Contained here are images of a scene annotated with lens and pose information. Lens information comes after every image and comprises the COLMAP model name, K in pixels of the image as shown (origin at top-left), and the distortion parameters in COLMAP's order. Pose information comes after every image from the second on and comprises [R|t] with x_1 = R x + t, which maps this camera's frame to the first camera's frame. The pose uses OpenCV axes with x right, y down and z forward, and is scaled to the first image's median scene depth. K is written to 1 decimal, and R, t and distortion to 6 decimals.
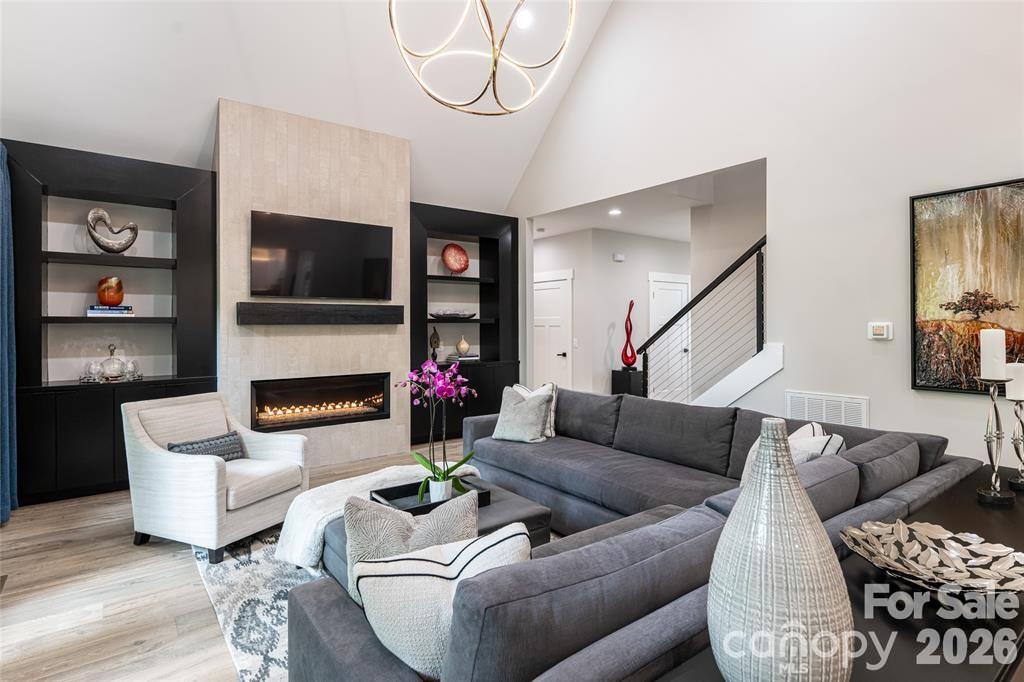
lens RADIAL K [[523.2, 0, 515.7], [0, 523.2, 322.0], [0, 0, 1]] dist [-0.001252, -0.000843]
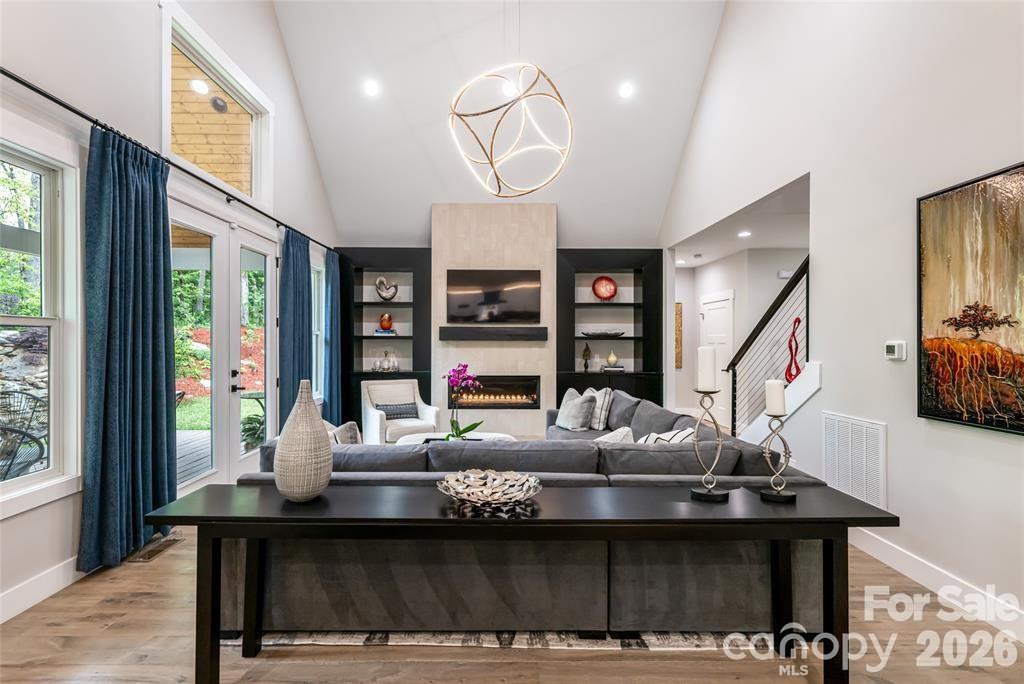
lens RADIAL K [[460.1, 0, 504.6], [0, 460.1, 337.2], [0, 0, 1]] dist [0.002098, -0.001352]
pose [[0.799716, 0.000172, -0.600379, 0.502996], [-0.002474, 0.999992, -0.003009, -0.001192], [0.600373, 0.003892, 0.799710, -0.026887]]
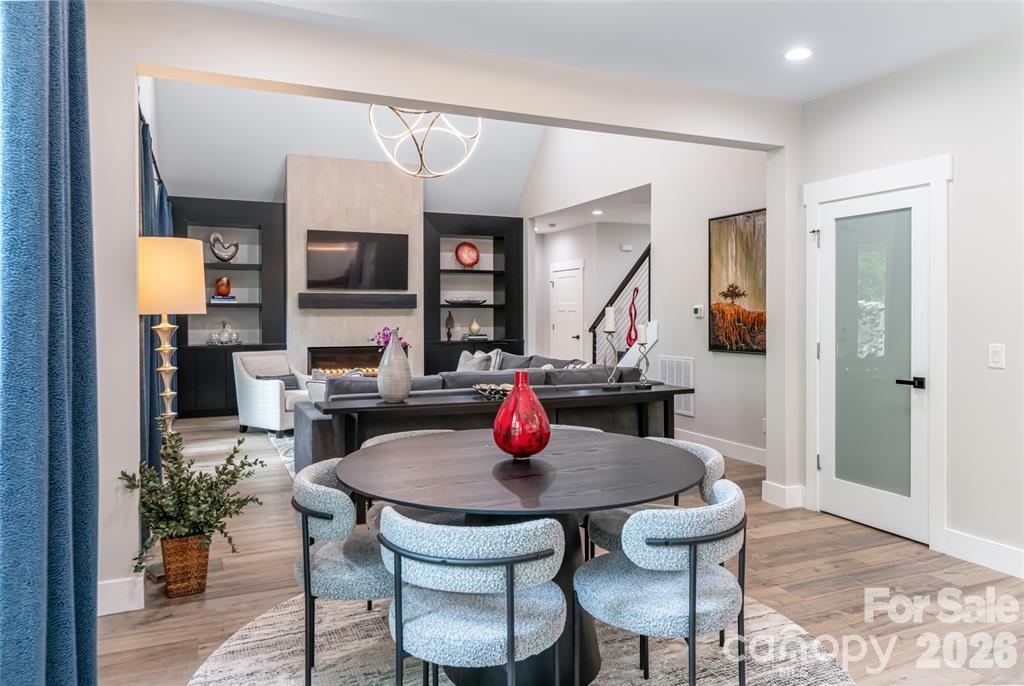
lens RADIAL K [[685.3, 0, 508.6], [0, 685.3, 319.7], [0, 0, 1]] dist [0.002541, 0.000448]
pose [[0.971624, 0.003482, -0.236505, 0.503942], [-0.000429, 0.999916, 0.012958, 0.012009], [0.236530, -0.012489, 0.971544, -0.742211]]
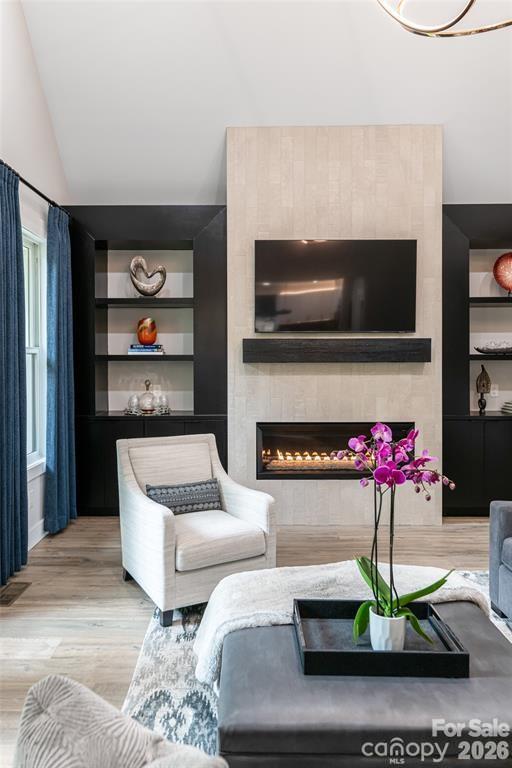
lens RADIAL K [[542.3, 0, 240.9], [0, 542.3, 363.2], [0, 0, 1]] dist [-0.005838, 0.006738]
pose [[0.787639, 0.006634, -0.616101, 0.074272], [0.002148, 0.999906, 0.013513, -0.007177], [0.616133, -0.011967, 0.787551, 0.227137]]
